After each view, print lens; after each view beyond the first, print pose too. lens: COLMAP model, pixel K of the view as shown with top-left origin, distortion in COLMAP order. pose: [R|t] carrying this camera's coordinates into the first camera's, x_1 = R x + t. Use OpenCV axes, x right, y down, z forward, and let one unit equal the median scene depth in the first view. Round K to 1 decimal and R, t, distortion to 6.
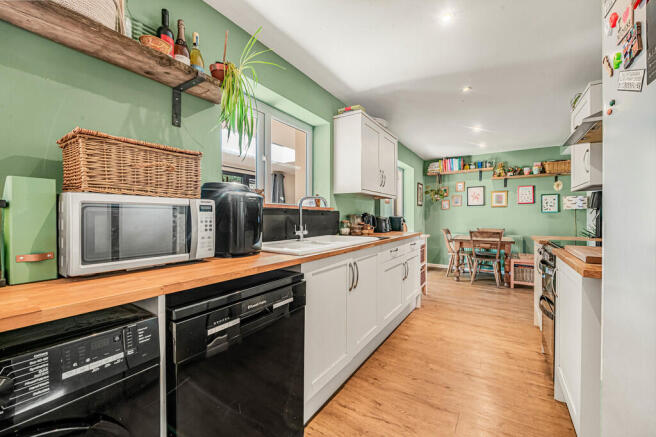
lens RADIAL K [[255.2, 0, 328.0], [0, 255.2, 218.5], [0, 0, 1]] dist [0.019150, -0.000098]
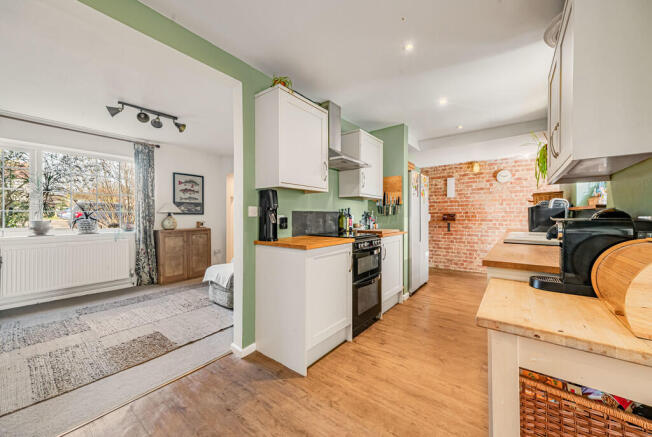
lens RADIAL K [[253.6, 0, 326.0], [0, 253.6, 218.5], [0, 0, 1]] dist [0.019150, -0.000098]
pose [[-0.998762, -0.000141, 0.049746, 0.421576], [0.000402, 0.999940, 0.010912, -0.011321], [-0.049744, 0.010918, -0.998702, 1.001271]]
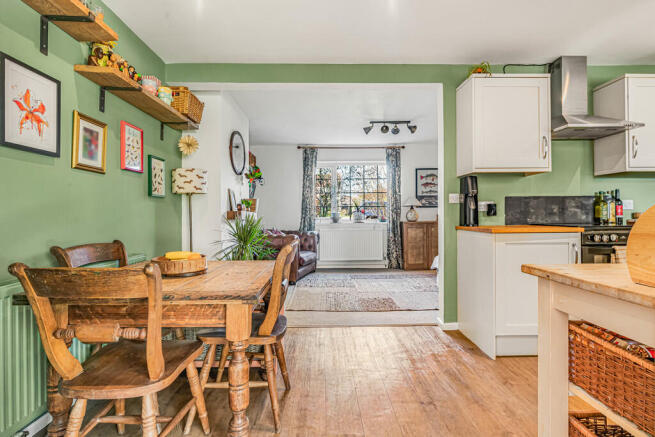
lens RADIAL K [[332.6, 0, 327.5], [0, 332.6, 218.5], [0, 0, 1]] dist [-0.000609, 0.000265]
pose [[-0.579824, 0.002635, 0.814738, 0.211566], [0.009520, 0.999948, 0.003541, 0.013144], [-0.814686, 0.009809, -0.579819, 1.111537]]
